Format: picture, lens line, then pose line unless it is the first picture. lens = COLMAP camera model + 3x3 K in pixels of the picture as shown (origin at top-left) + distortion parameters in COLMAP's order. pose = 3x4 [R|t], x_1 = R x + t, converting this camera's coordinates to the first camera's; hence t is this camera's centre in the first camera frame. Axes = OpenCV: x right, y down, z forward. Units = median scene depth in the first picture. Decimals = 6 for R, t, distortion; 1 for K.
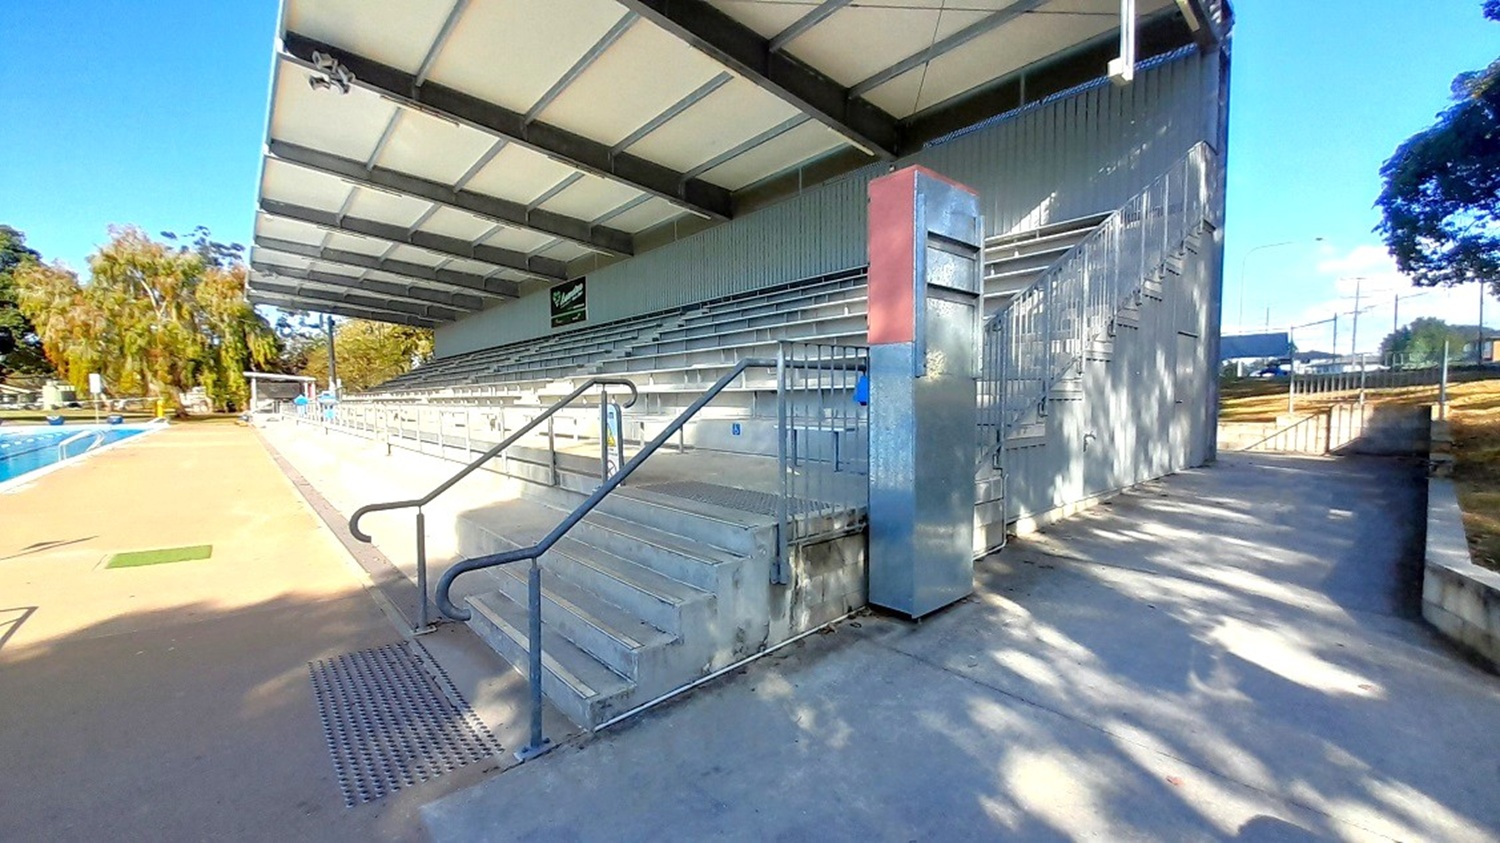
lens RADIAL K [[584.1, 0, 751.4], [0, 584.1, 421.7], [0, 0, 1]] dist [0.012947, -0.000733]
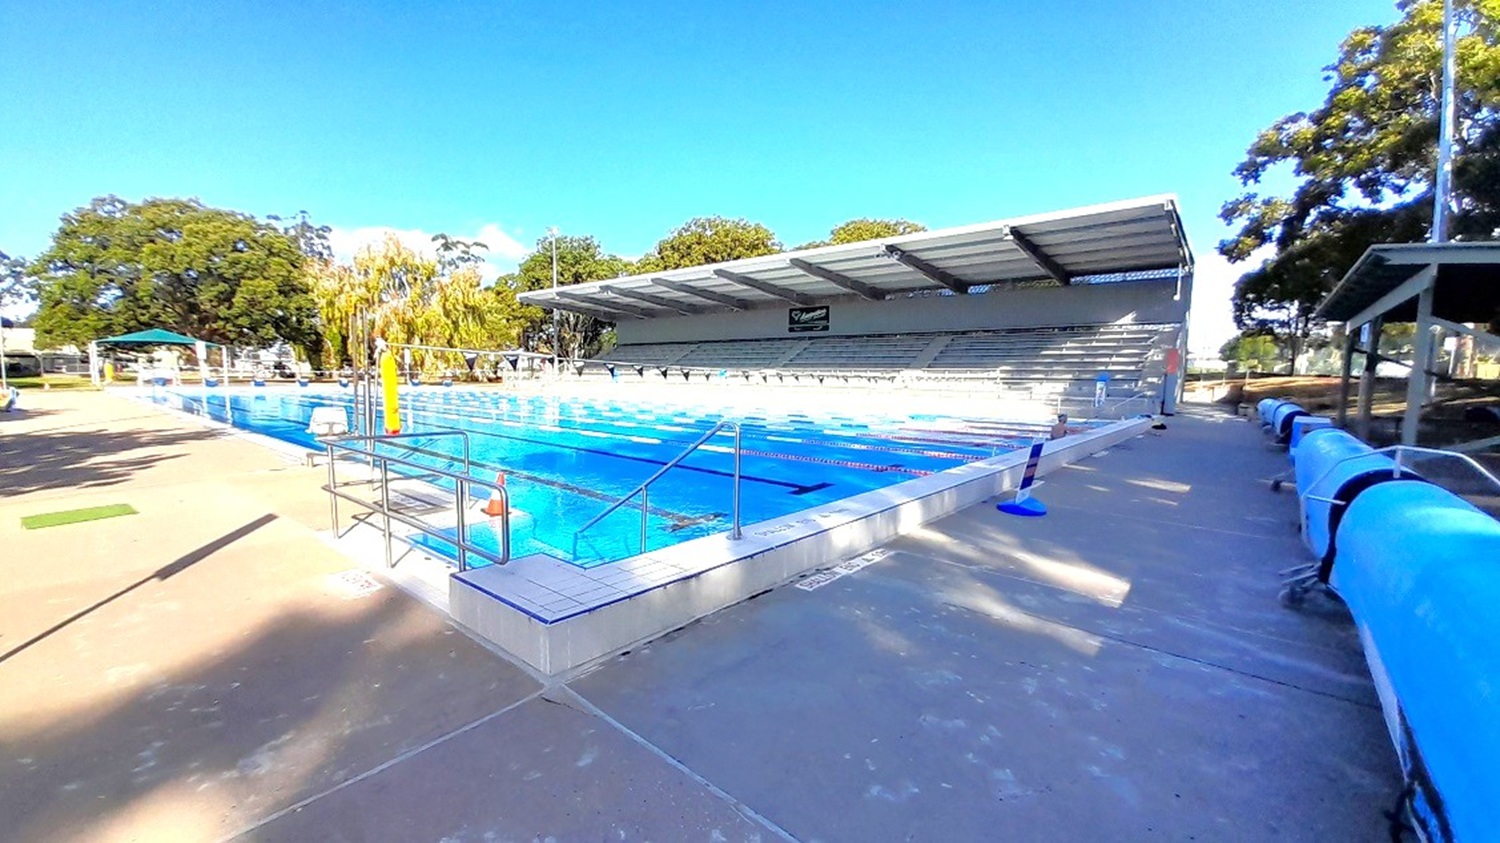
lens RADIAL K [[584.1, 0, 749.3], [0, 584.1, 416.8], [0, 0, 1]] dist [0.012947, -0.000733]
pose [[0.989304, 0.013868, 0.145208, -0.759799], [-0.017818, 0.999505, 0.025935, 0.040696], [-0.144776, -0.028245, 0.989061, -0.684446]]
